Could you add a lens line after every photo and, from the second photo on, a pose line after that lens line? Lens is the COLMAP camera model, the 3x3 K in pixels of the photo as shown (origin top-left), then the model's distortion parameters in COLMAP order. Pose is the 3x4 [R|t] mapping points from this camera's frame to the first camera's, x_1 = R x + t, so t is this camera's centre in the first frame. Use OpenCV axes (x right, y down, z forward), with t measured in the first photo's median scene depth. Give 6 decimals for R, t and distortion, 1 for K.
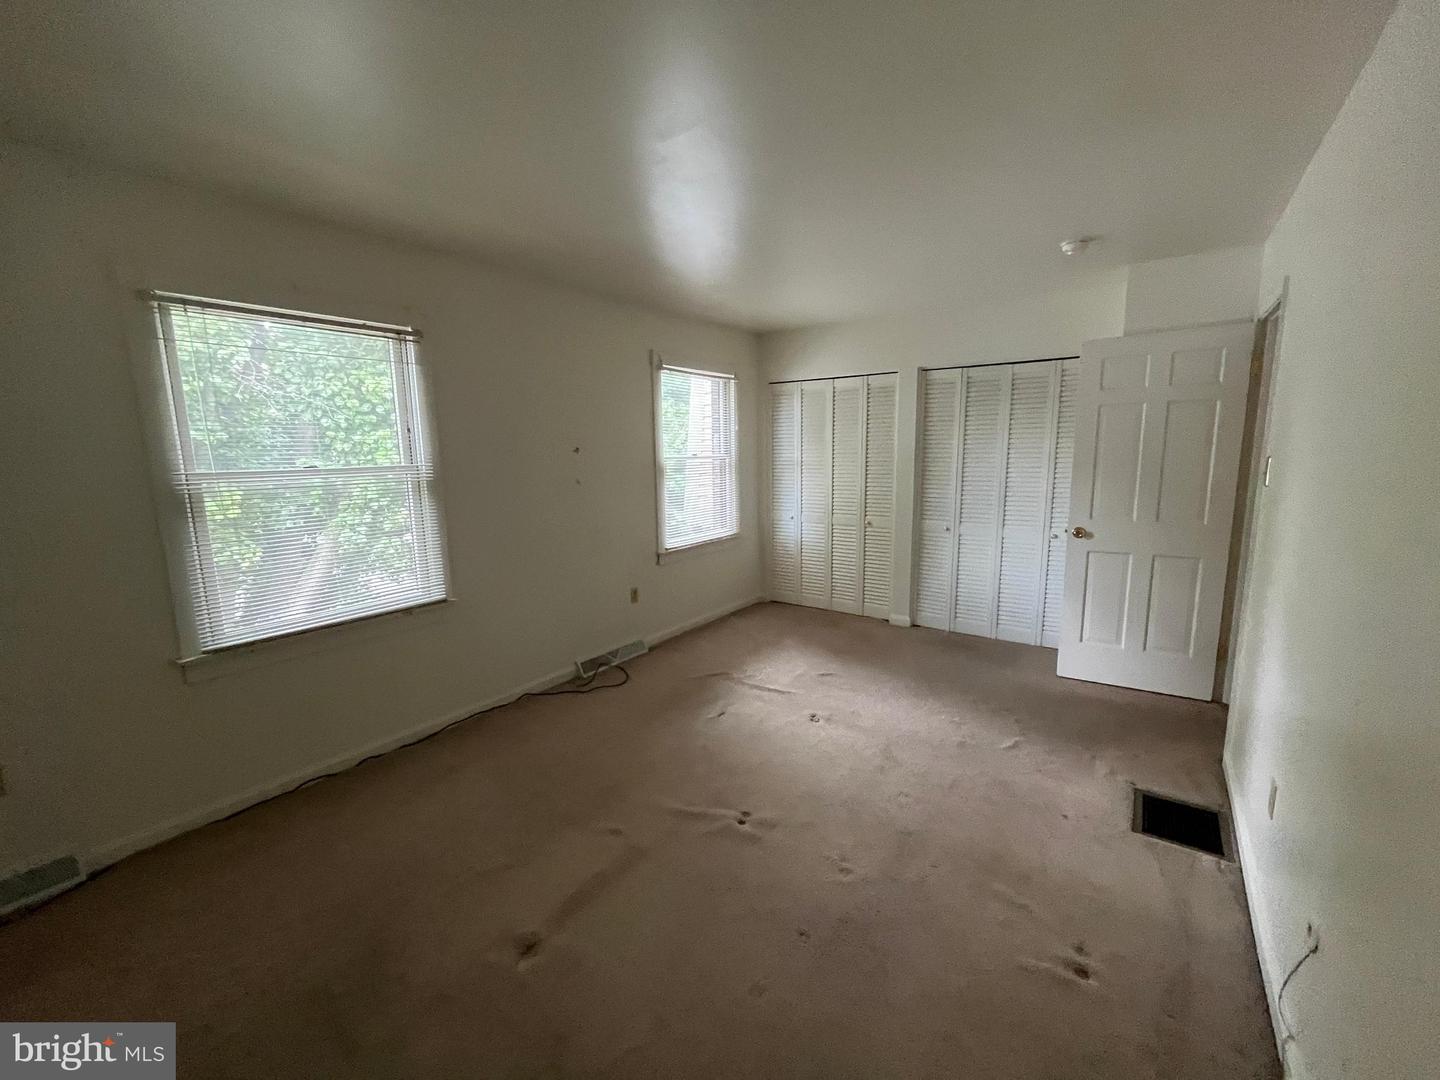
lens RADIAL K [[582.1, 0, 725.8], [0, 582.1, 539.0], [0, 0, 1]] dist [-0.000175, 0.000175]
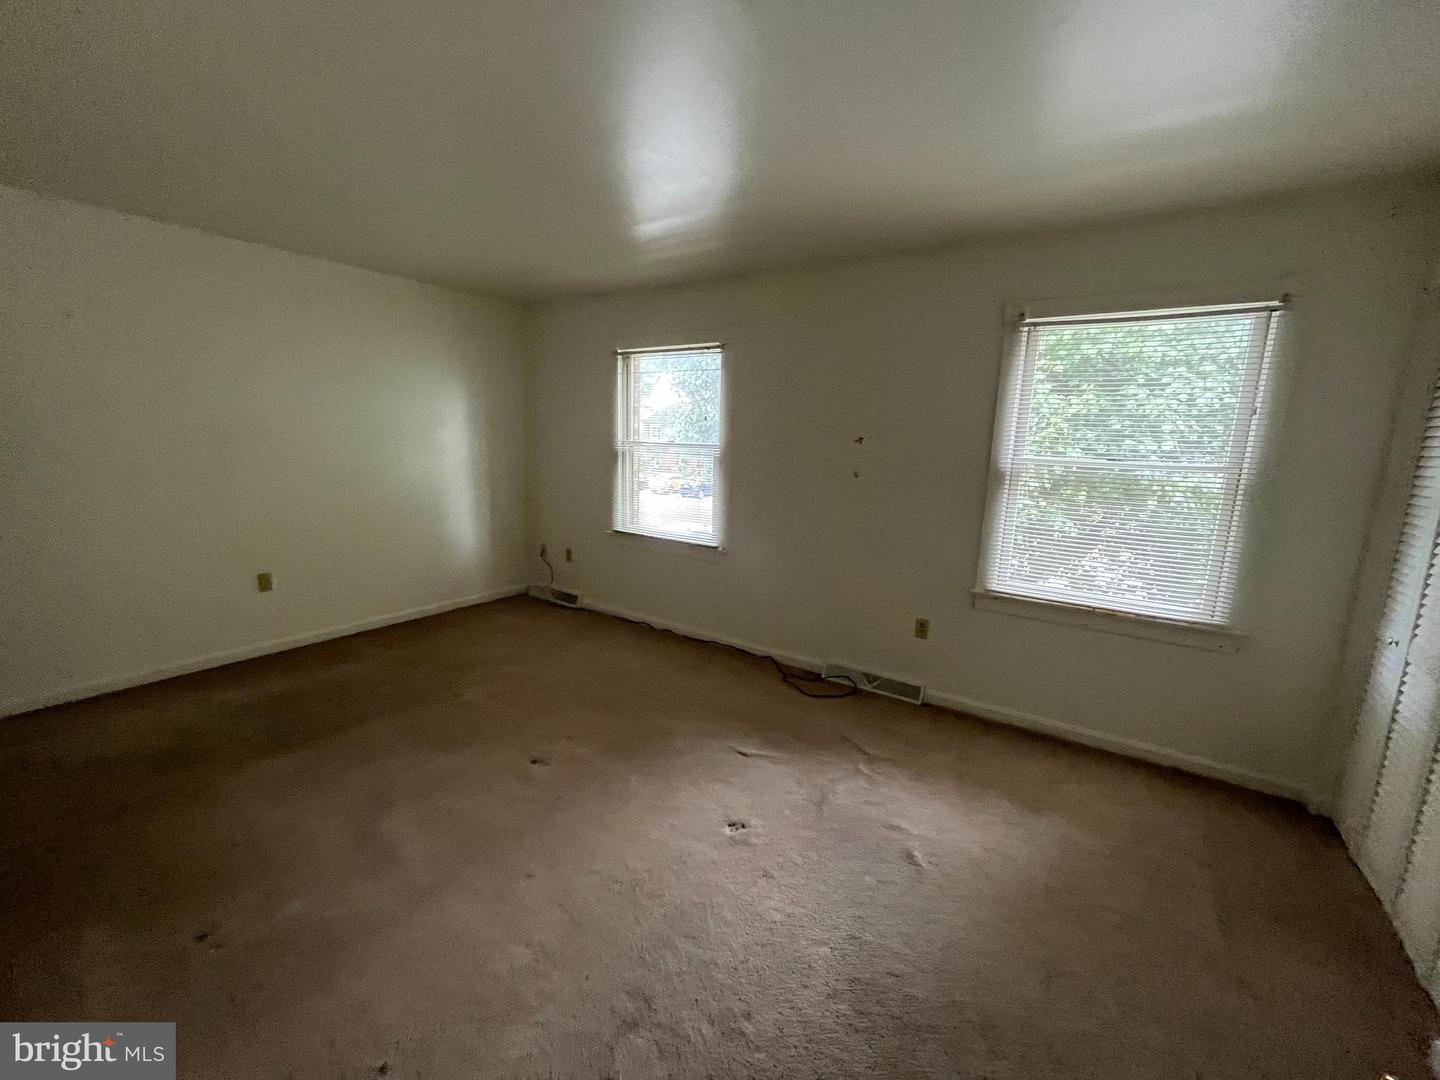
lens RADIAL K [[582.1, 0, 725.8], [0, 582.1, 539.0], [0, 0, 1]] dist [-0.000175, 0.000175]
pose [[0.044728, 0.196546, -0.979474, 0.602811], [-0.186076, 0.964936, 0.185132, -0.121357], [0.981517, 0.173976, 0.079732, 0.681552]]
